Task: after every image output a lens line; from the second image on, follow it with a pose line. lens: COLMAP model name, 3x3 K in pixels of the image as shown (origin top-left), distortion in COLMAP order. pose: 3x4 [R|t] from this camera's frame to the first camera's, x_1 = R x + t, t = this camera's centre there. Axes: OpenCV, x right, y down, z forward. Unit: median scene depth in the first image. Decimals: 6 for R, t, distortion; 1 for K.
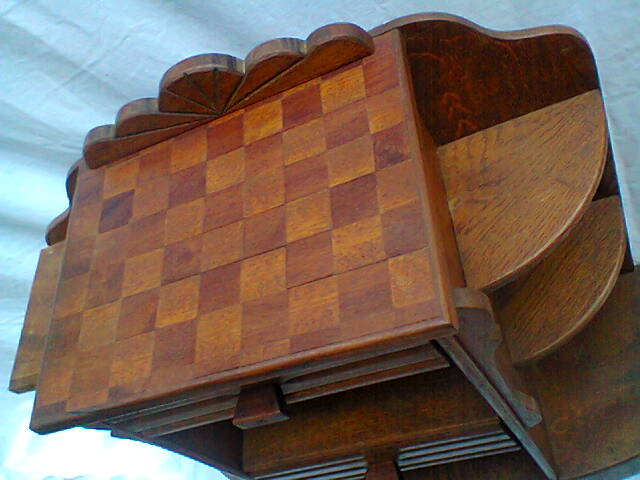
lens RADIAL K [[688.1, 0, 320.0], [0, 688.1, 240.0], [0, 0, 1]] dist [0.091476, -0.299782]
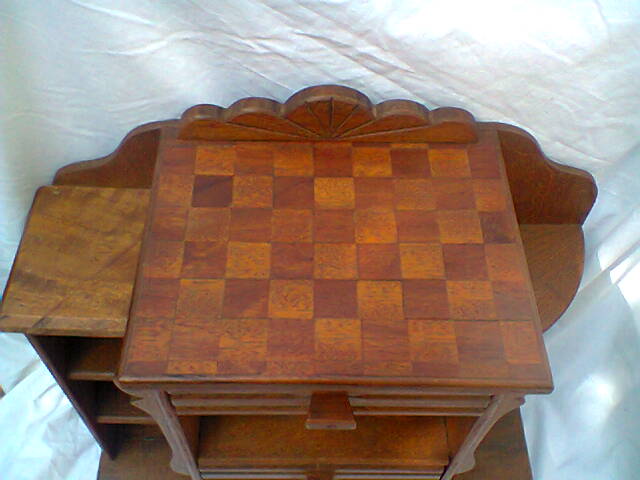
lens RADIAL K [[688.1, 0, 320.0], [0, 688.1, 240.0], [0, 0, 1]] dist [0.091476, -0.299782]
pose [[0.884423, 0.316850, 0.342641, -0.564168], [-0.300222, 0.948392, -0.102074, 0.098670], [-0.357300, -0.012592, 0.933905, -0.016757]]
